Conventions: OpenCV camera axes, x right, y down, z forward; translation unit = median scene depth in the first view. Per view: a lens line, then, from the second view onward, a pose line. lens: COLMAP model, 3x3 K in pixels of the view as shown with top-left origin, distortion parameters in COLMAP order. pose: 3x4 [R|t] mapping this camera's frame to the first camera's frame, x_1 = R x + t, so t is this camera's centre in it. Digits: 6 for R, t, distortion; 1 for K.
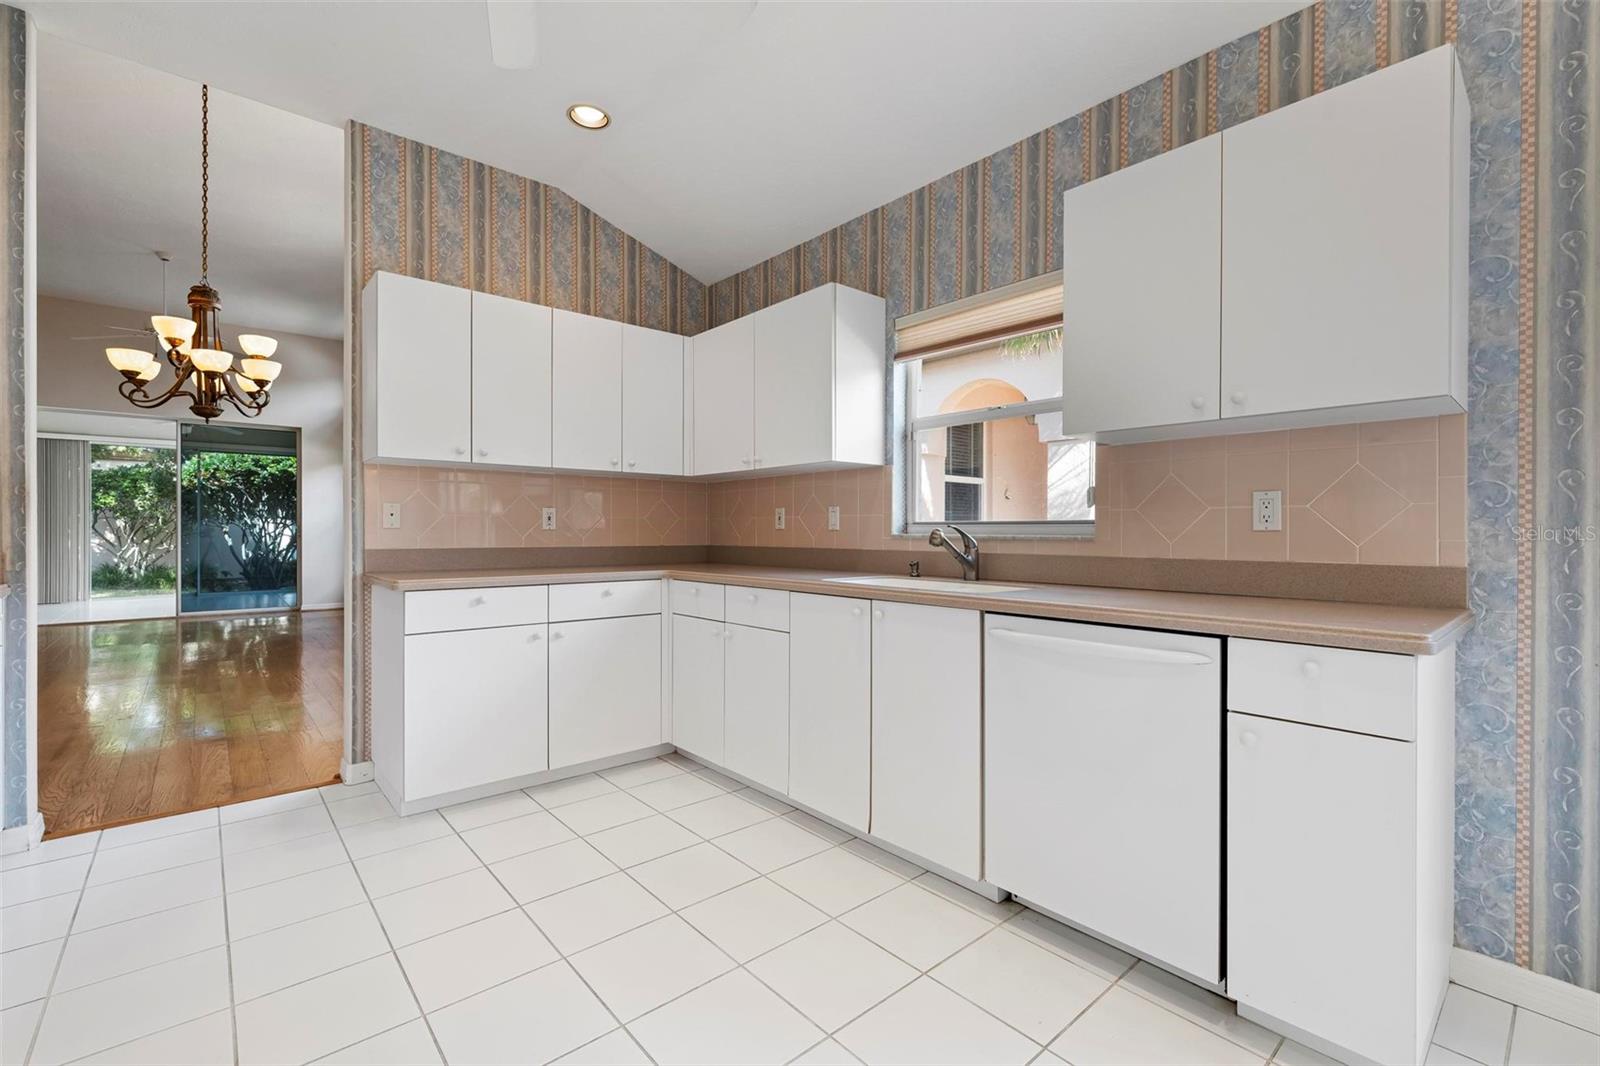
lens RADIAL K [[706.0, 0, 795.5], [0, 706.0, 533.8], [0, 0, 1]] dist [0.007278, -0.000179]
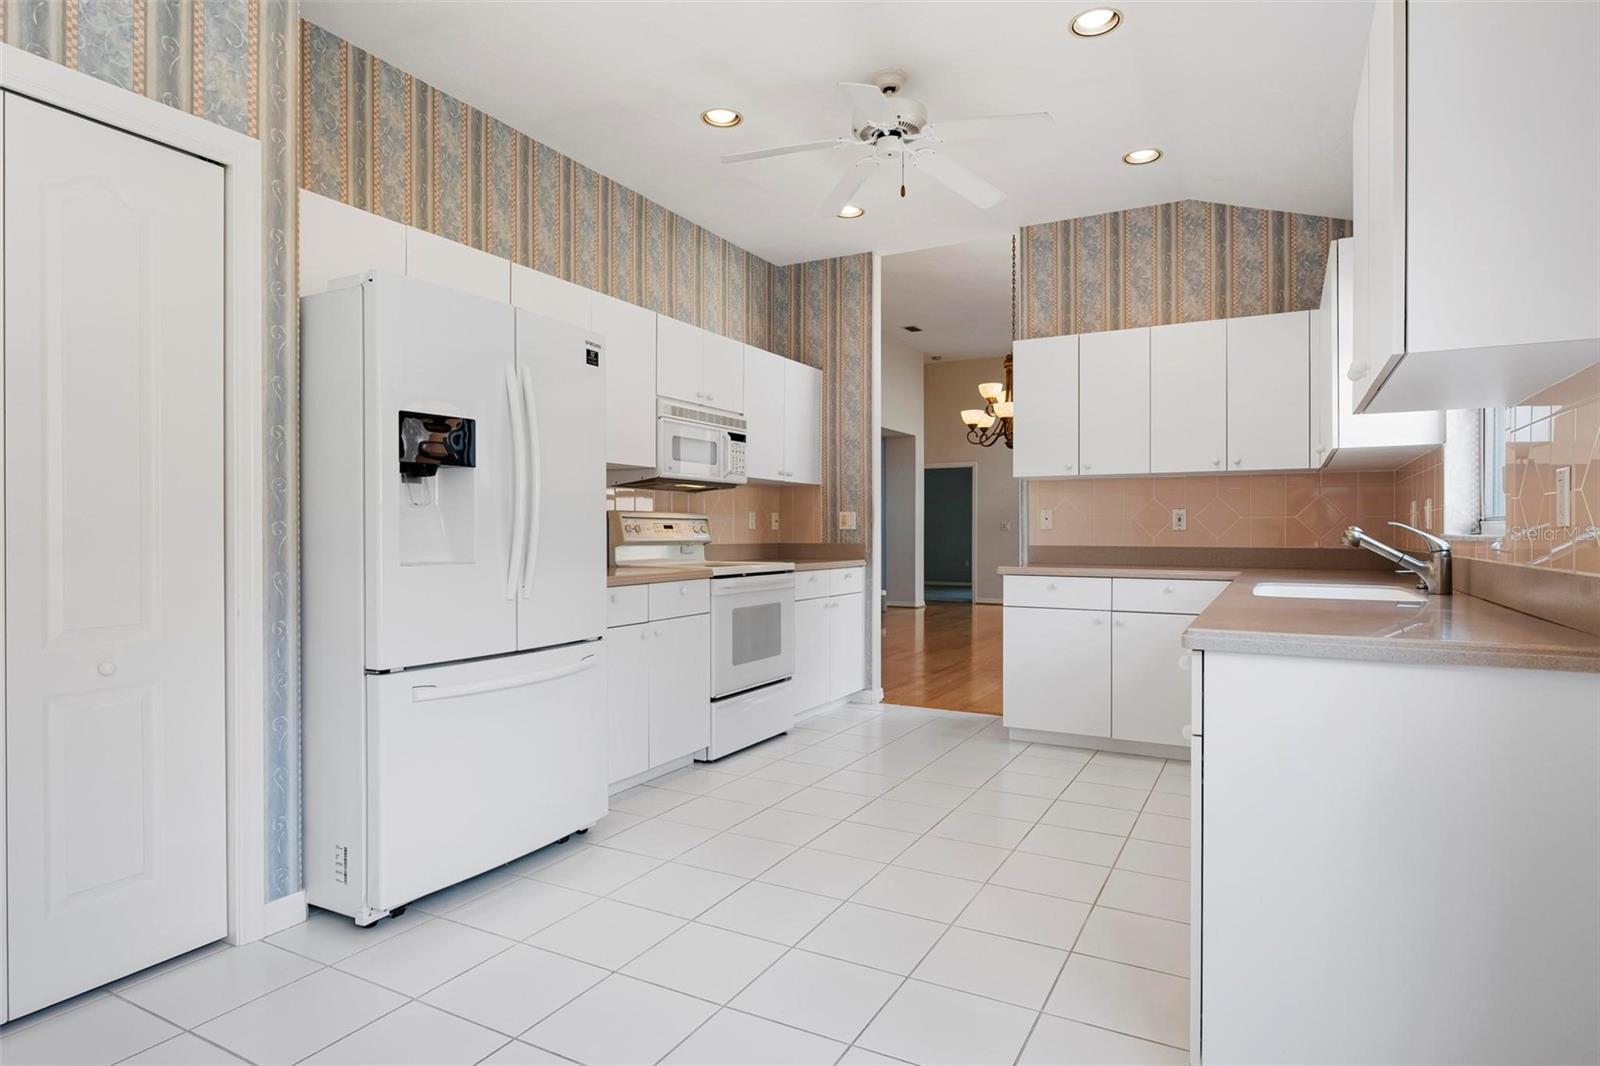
lens RADIAL K [[881.8, 0, 791.7], [0, 881.8, 526.2], [0, 0, 1]] dist [0.007057, 0.000772]
pose [[0.344777, -0.007900, -0.938651, 0.790556], [-0.002300, 0.999954, -0.009261, 0.001982], [0.938682, 0.005352, 0.344743, 0.015131]]
